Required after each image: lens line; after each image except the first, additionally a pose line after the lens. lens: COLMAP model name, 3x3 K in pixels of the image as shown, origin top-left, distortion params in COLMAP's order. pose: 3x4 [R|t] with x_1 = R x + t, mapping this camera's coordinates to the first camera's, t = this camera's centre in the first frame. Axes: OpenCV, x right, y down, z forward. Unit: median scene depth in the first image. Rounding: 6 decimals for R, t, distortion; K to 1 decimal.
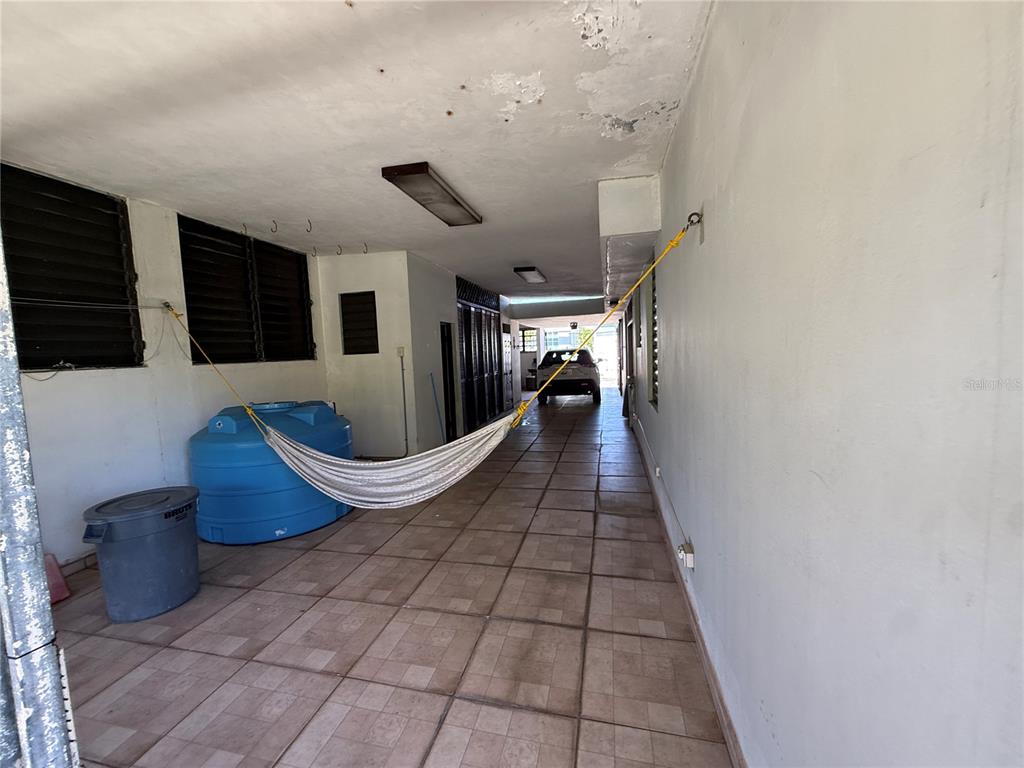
lens RADIAL K [[408.0, 0, 509.0], [0, 408.0, 382.9], [0, 0, 1]] dist [-0.000772, 0.000563]
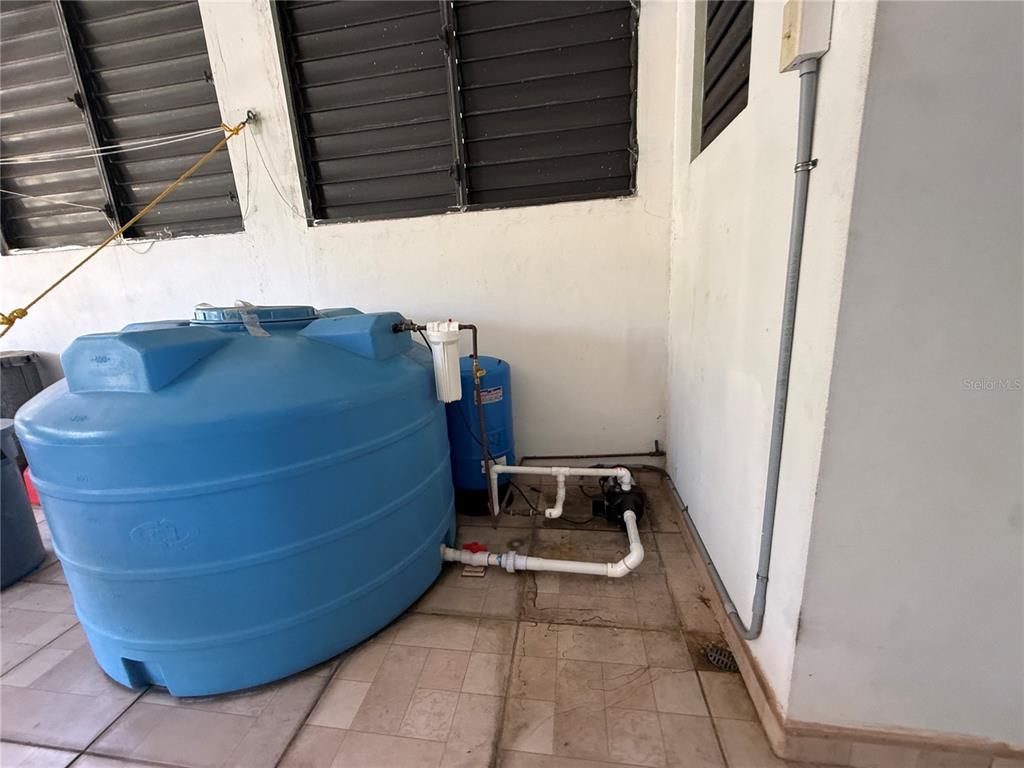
lens RADIAL K [[408.8, 0, 507.1], [0, 408.8, 381.3], [0, 0, 1]] dist [0.000352, 0.000045]
pose [[0.080836, 0.266132, -0.960541, -0.188785], [-0.016781, 0.963922, 0.265657, 0.009601], [0.996586, -0.005356, 0.082386, 1.569486]]
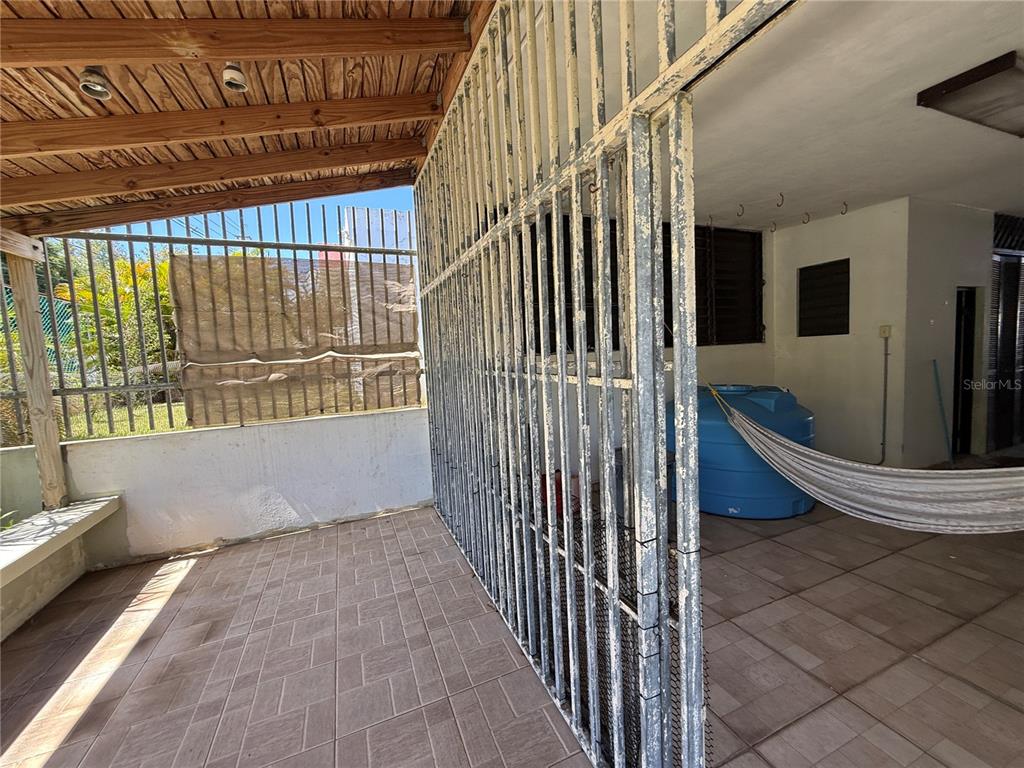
lens RADIAL K [[408.0, 0, 509.0], [0, 408.0, 382.9], [0, 0, 1]] dist [-0.000772, 0.000563]
pose [[0.590436, 0.068847, -0.804142, -0.098169], [-0.034731, 0.997599, 0.059908, 0.001036], [0.806337, -0.007443, 0.591410, -0.077564]]
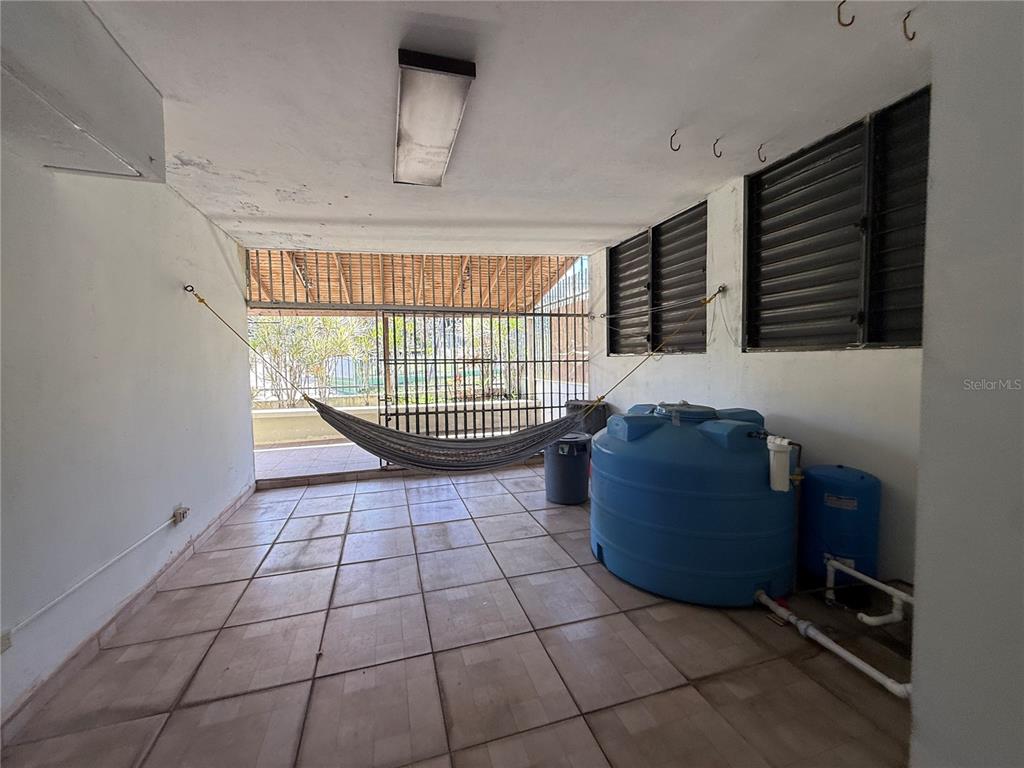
lens RADIAL K [[408.0, 0, 509.0], [0, 408.0, 382.9], [0, 0, 1]] dist [-0.000772, 0.000563]
pose [[-0.860863, 0.080007, -0.502507, 0.109296], [0.010902, 0.990235, 0.138984, -0.134746], [0.508719, 0.114168, -0.853329, 1.905966]]
